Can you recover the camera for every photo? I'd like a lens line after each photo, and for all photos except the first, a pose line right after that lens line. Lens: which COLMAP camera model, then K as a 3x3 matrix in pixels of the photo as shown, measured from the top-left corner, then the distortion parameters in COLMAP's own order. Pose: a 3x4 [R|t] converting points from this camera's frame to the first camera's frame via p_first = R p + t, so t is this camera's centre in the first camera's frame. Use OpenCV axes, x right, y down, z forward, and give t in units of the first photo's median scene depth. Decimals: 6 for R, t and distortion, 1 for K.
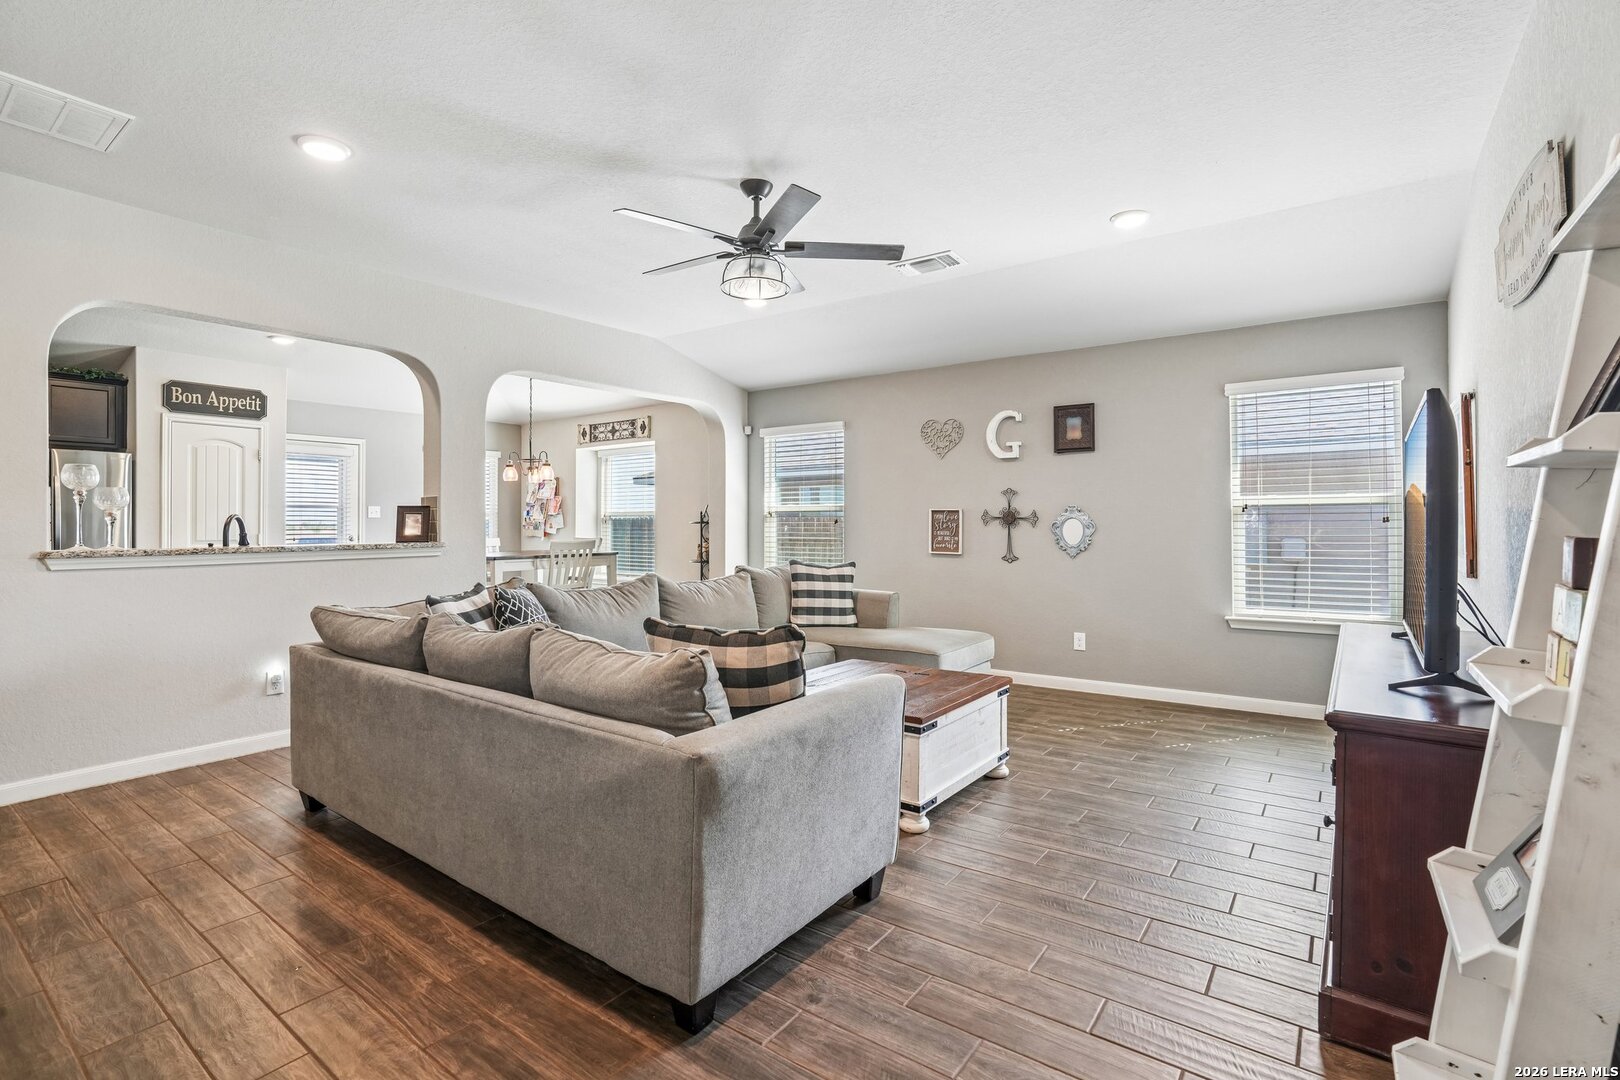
lens RADIAL K [[753.6, 0, 808.8], [0, 753.6, 523.2], [0, 0, 1]] dist [-0.055138, 0.026083]
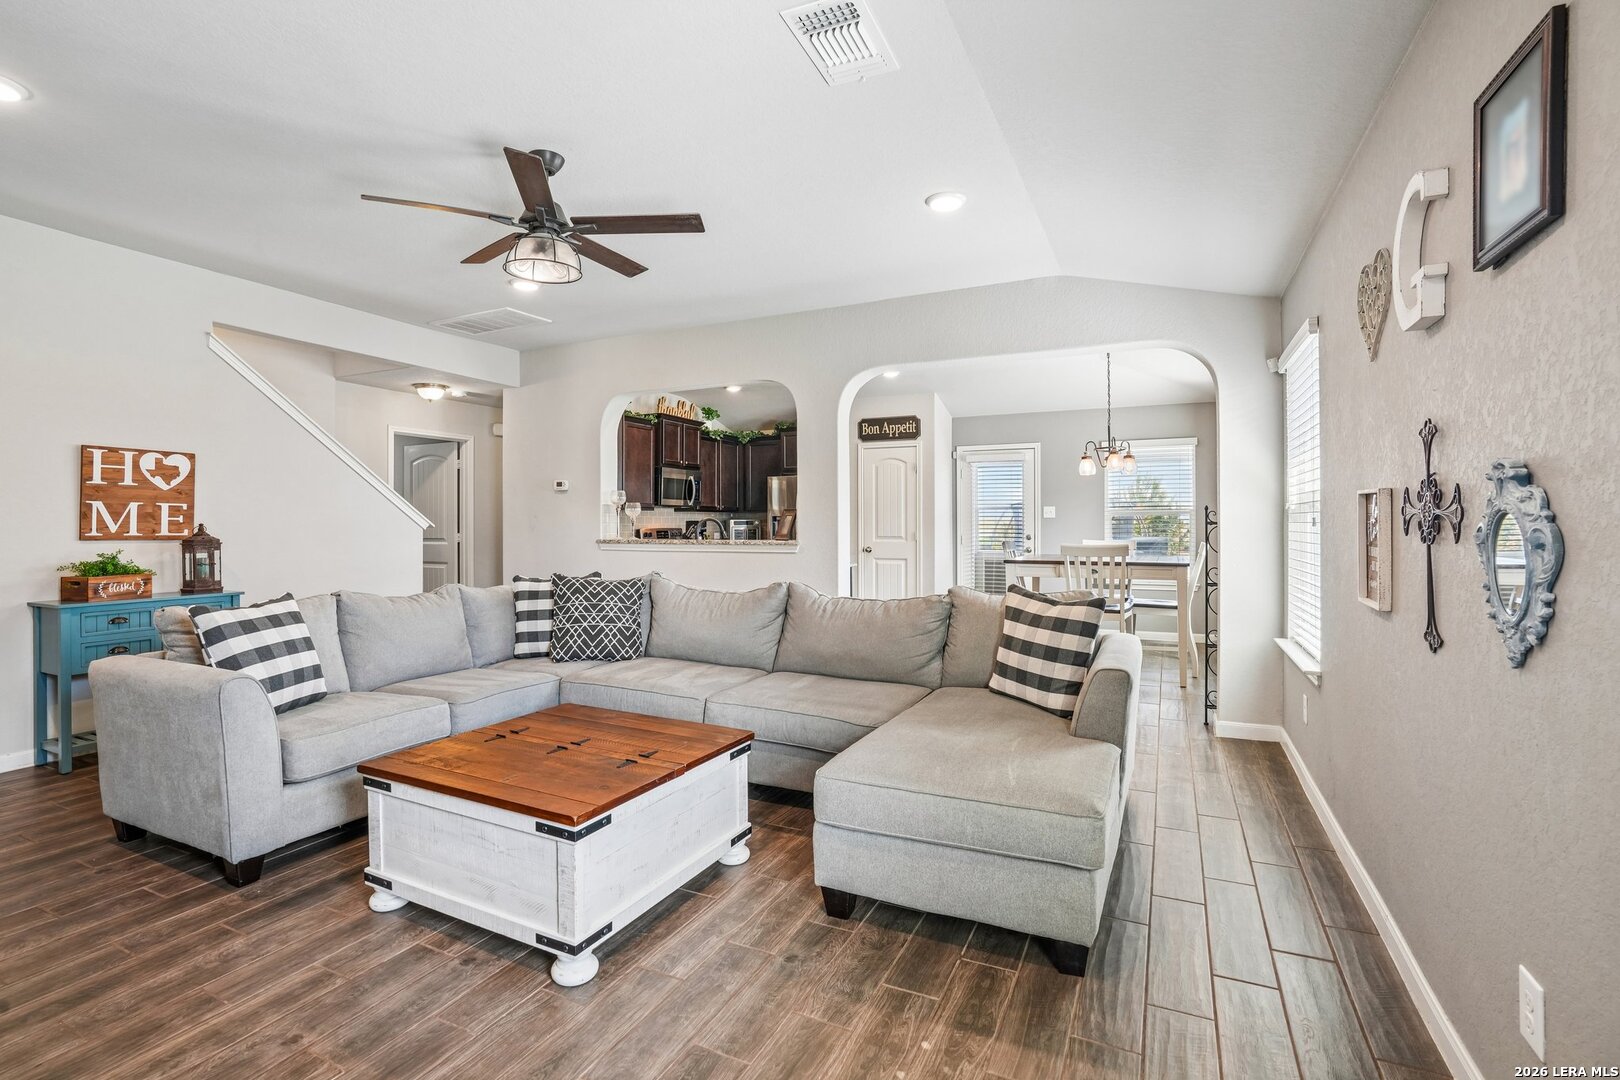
lens RADIAL K [[749.4, 0, 808.5], [0, 749.4, 531.1], [0, 0, 1]] dist [-0.055244, 0.026177]
pose [[0.178307, 0.012197, -0.983899, 0.558156], [-0.000005, 0.999923, 0.012395, -0.002531], [0.983975, -0.002205, 0.178294, 0.731491]]
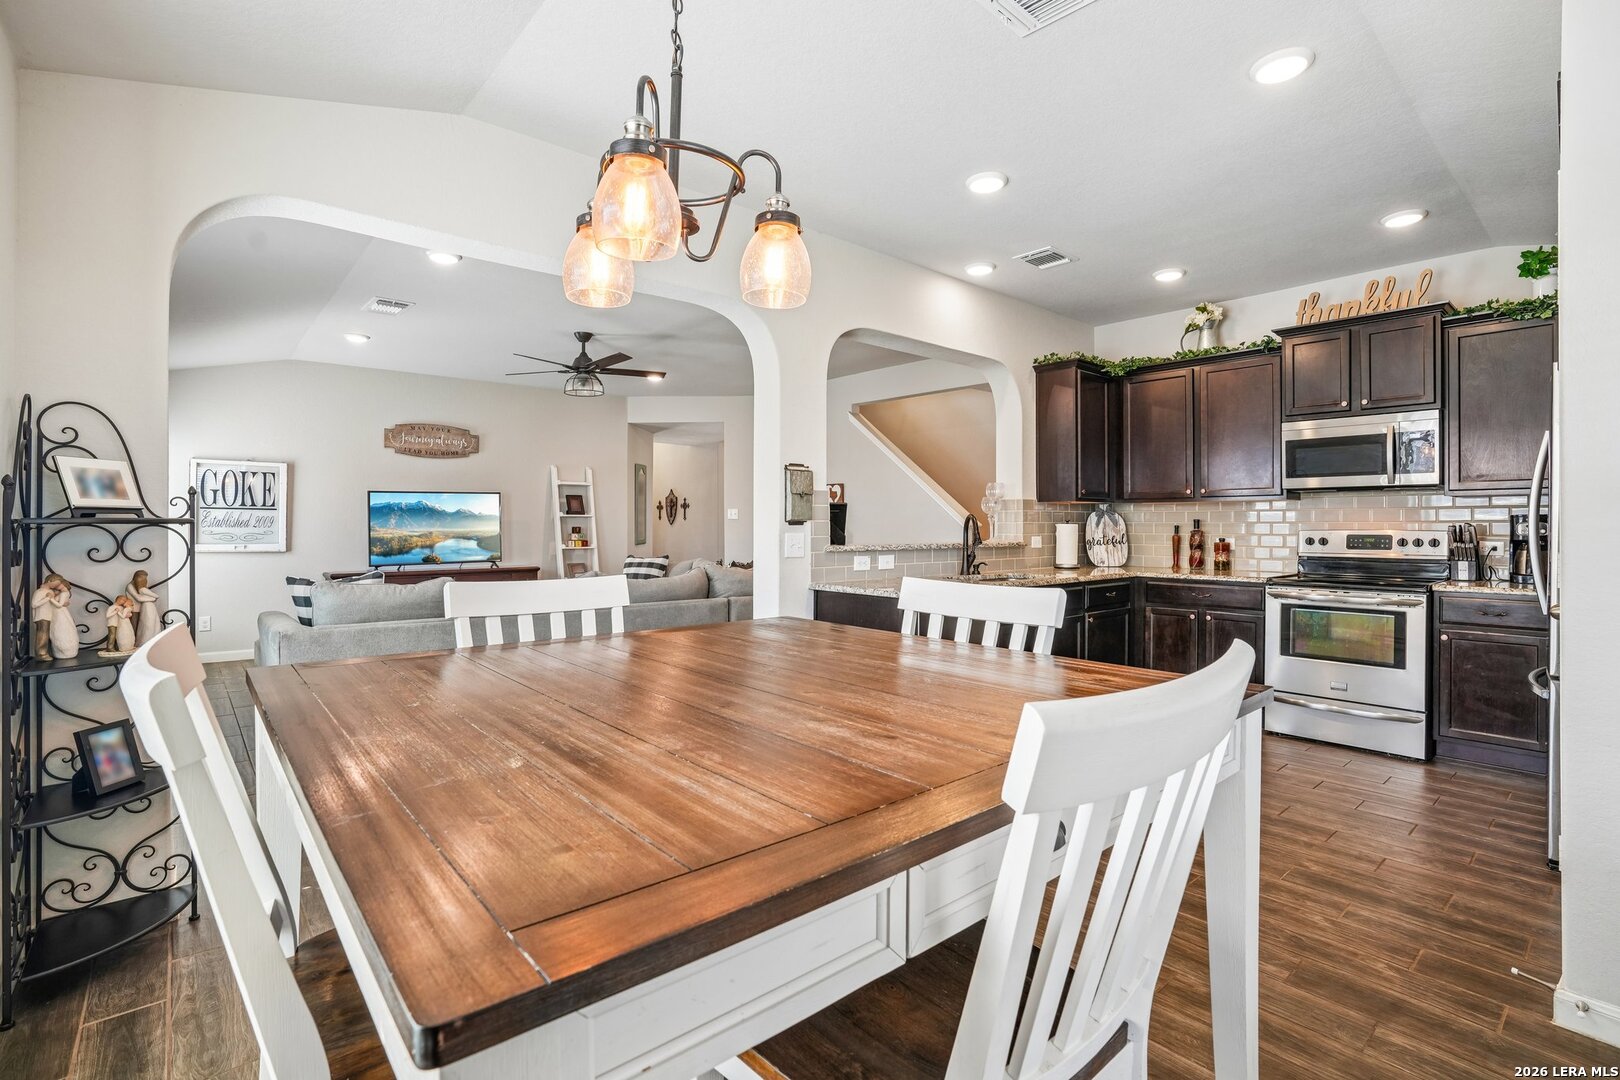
lens RADIAL K [[753.6, 0, 808.8], [0, 753.6, 523.2], [0, 0, 1]] dist [-0.055138, 0.026083]
pose [[-0.972968, 0.005052, 0.230886, -0.635001], [0.004516, 0.999986, -0.002849, 0.003042], [-0.230897, -0.001729, -0.972977, 1.651584]]
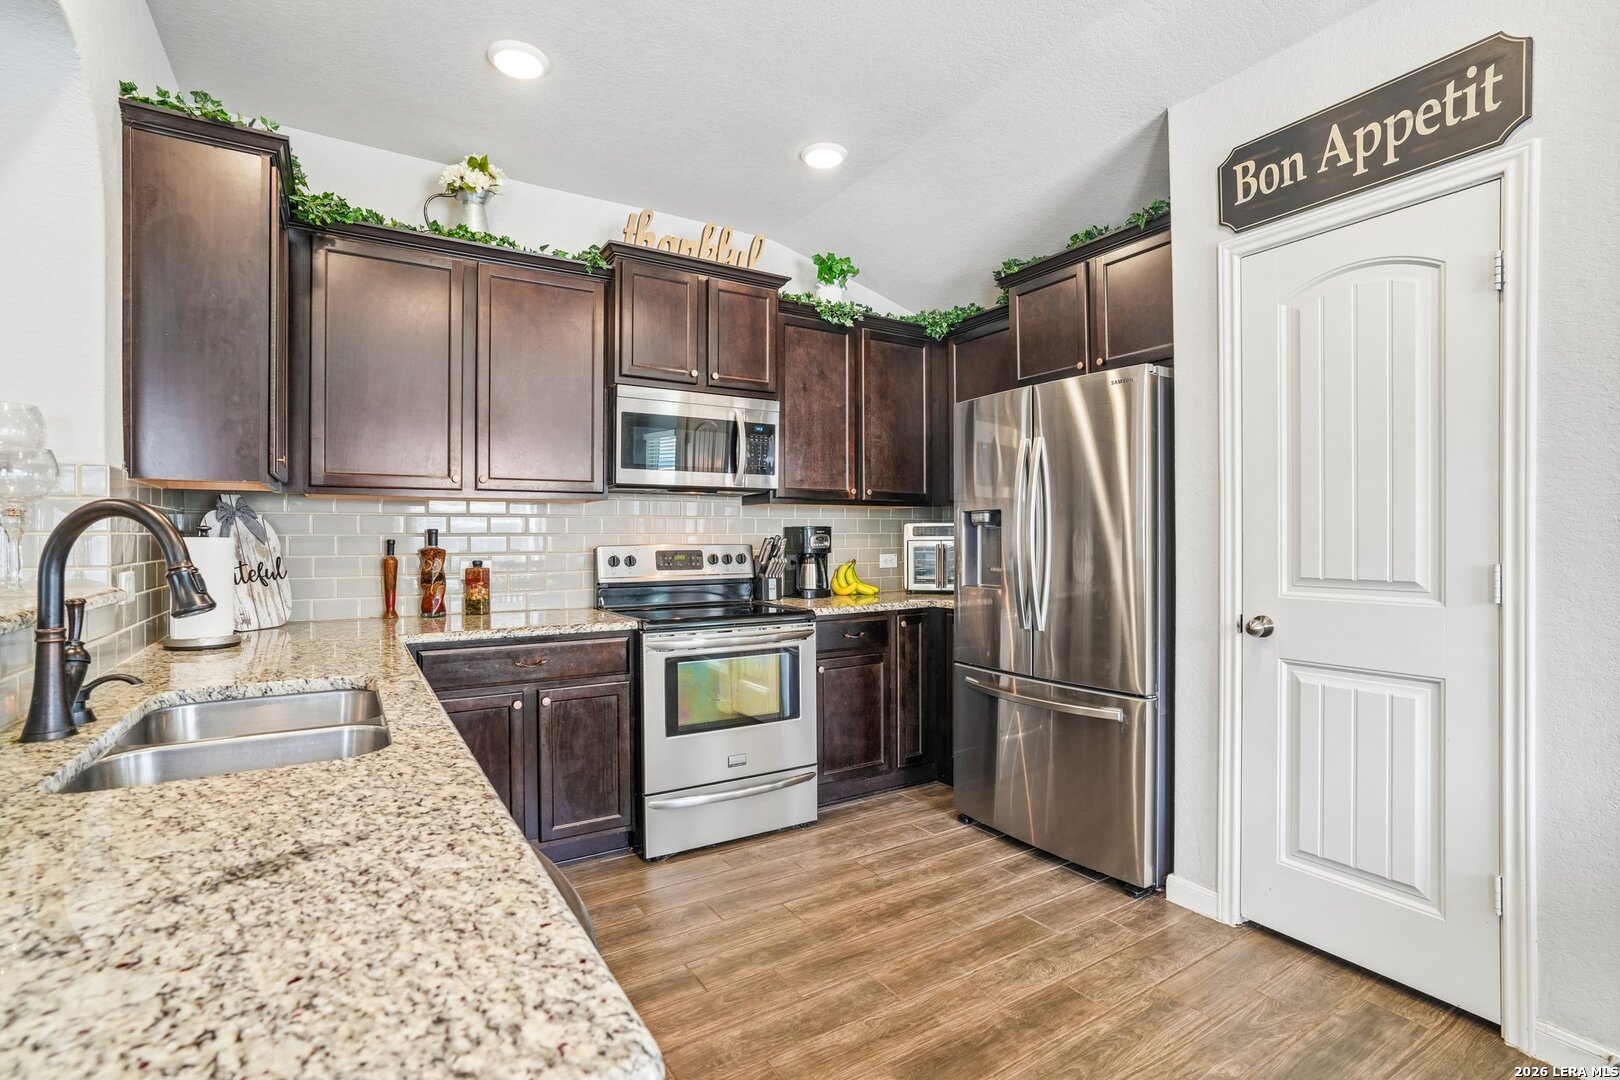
lens RADIAL K [[749.4, 0, 808.5], [0, 749.4, 531.1], [0, 0, 1]] dist [-0.055244, 0.026177]
pose [[-0.364664, -0.000669, -0.931139, -0.493587], [0.004462, 0.999987, -0.002466, 0.001746], [0.931128, -0.005054, -0.364657, 1.049399]]
